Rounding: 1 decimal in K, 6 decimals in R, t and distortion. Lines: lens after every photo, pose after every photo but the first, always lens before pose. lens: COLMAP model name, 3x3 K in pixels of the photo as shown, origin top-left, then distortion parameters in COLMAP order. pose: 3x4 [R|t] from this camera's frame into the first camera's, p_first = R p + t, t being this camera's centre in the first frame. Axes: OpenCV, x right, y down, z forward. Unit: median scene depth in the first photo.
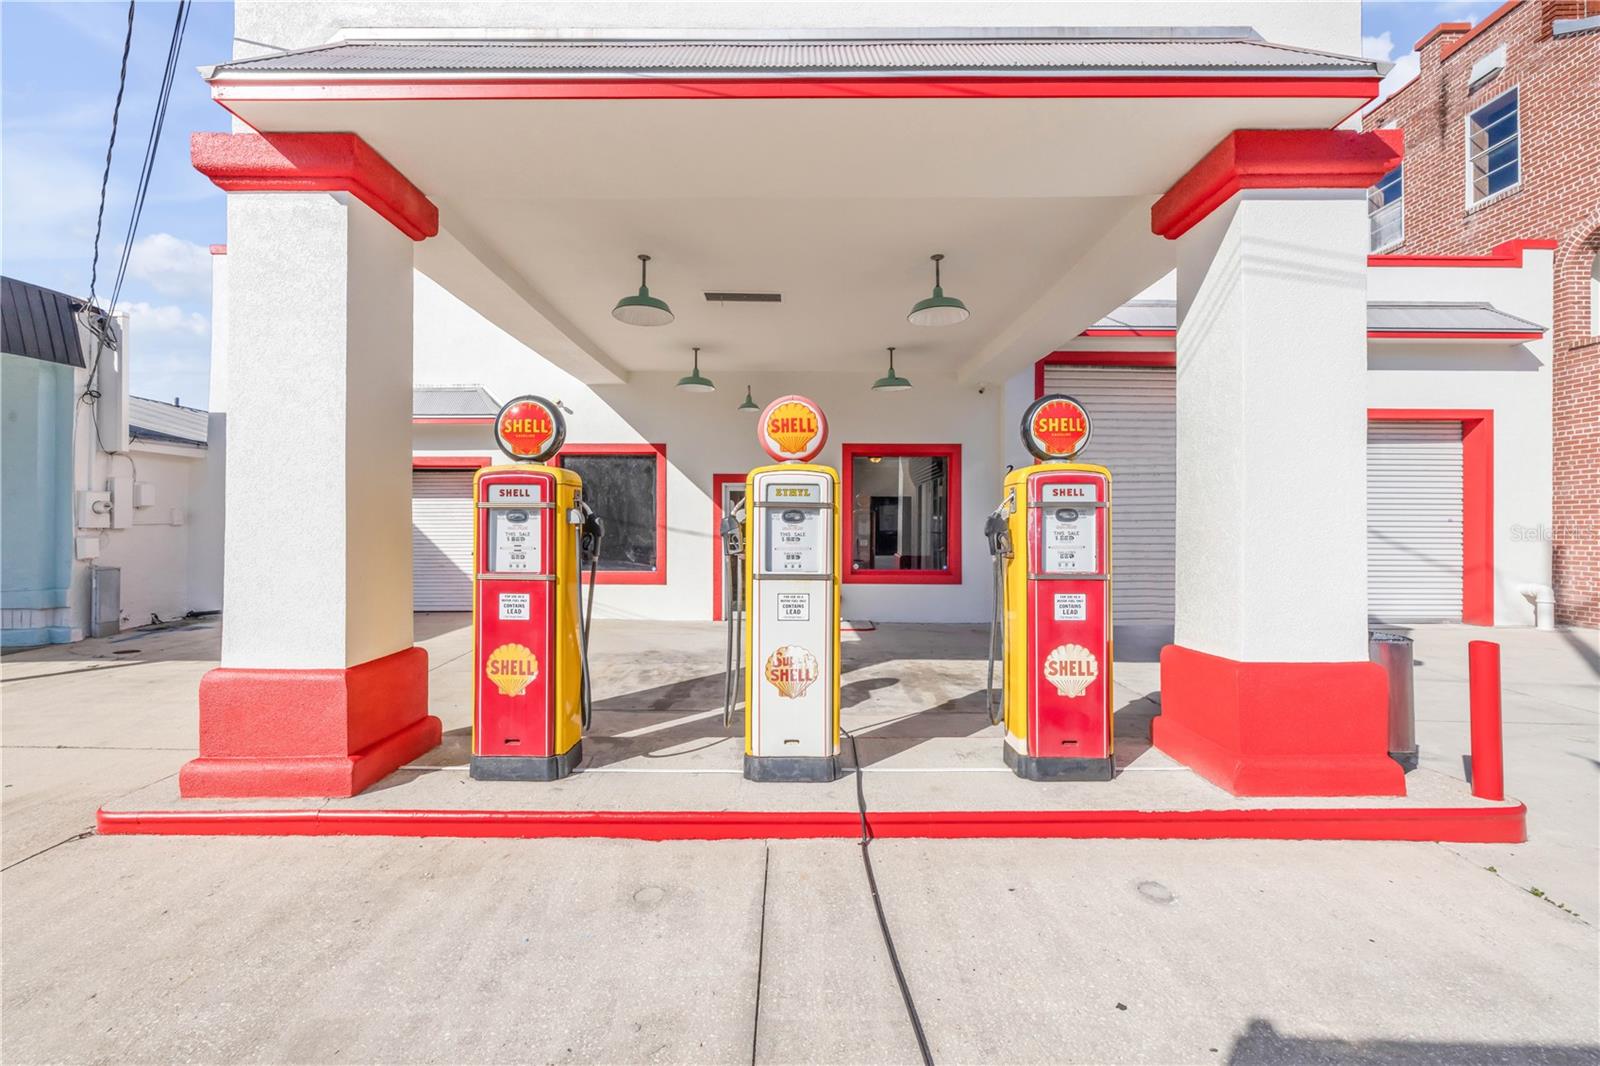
lens RADIAL K [[666.1, 0, 800.0], [0, 666.1, 533.0], [0, 0, 1]] dist [-0.000150, -0.000129]
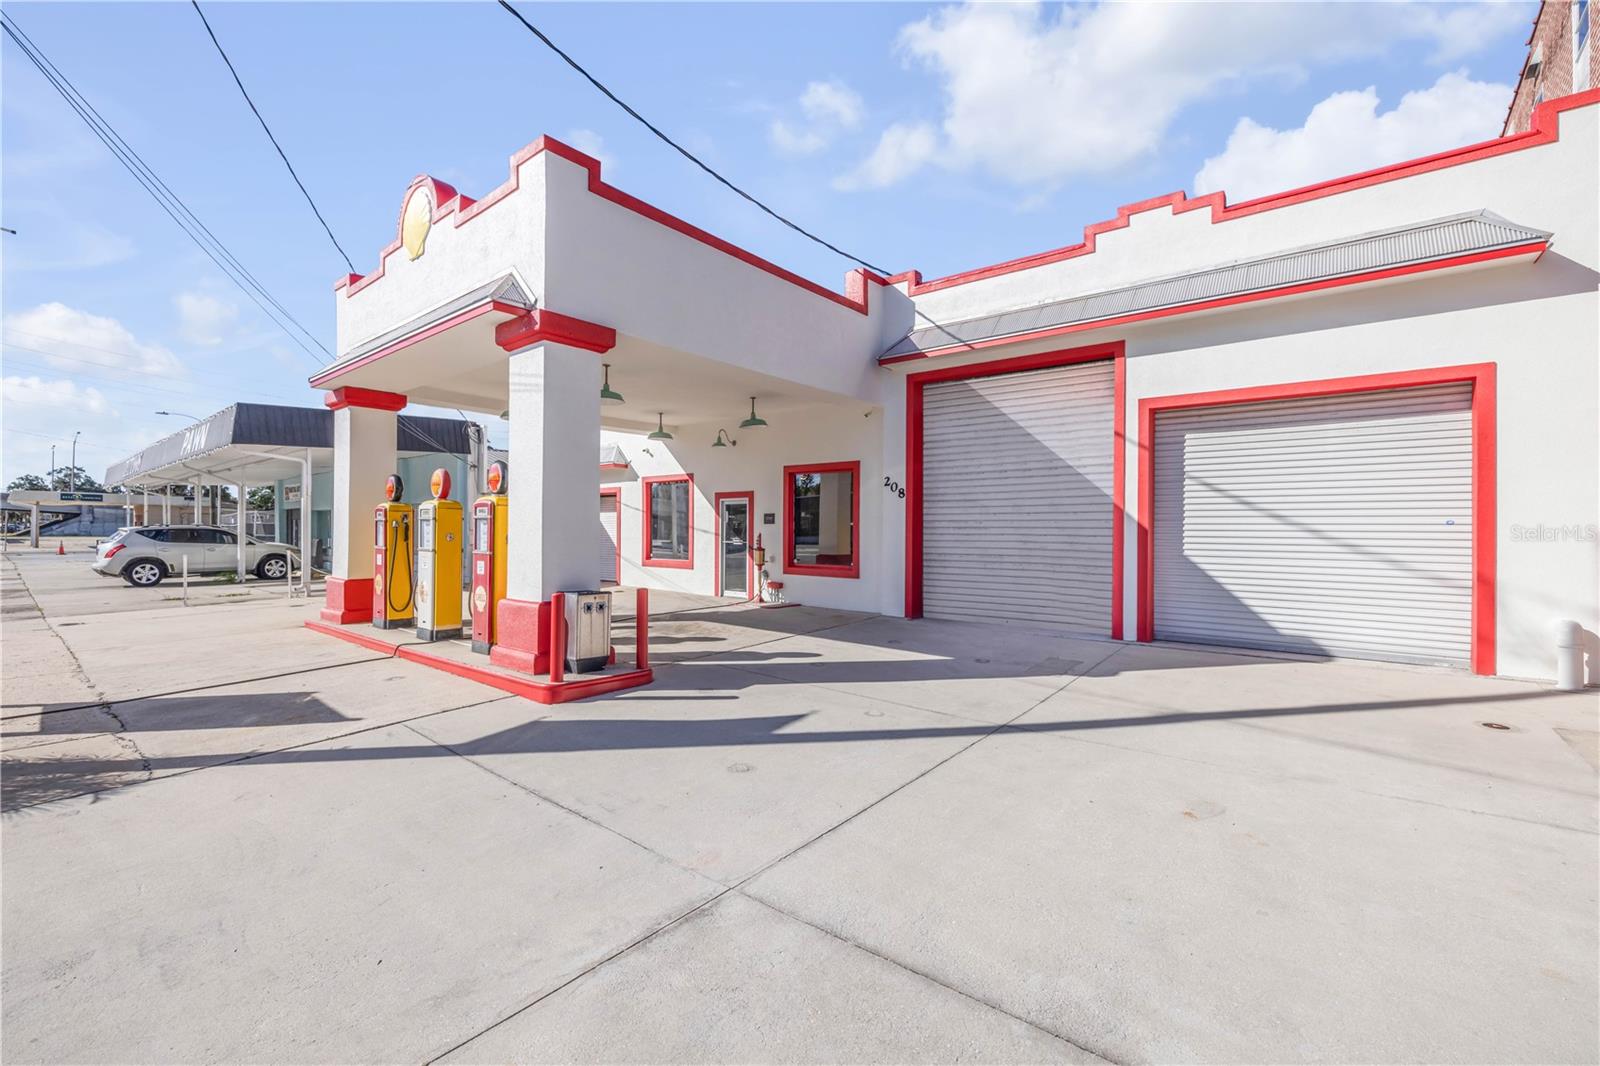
lens RADIAL K [[674.5, 0, 800.0], [0, 674.5, 533.0], [0, 0, 1]] dist [0.000171, 0.000029]
pose [[0.775934, 0.004024, -0.630801, 0.911048], [-0.010081, 0.999931, -0.006021, 0.003672], [0.630733, 0.011030, 0.775921, 0.004412]]
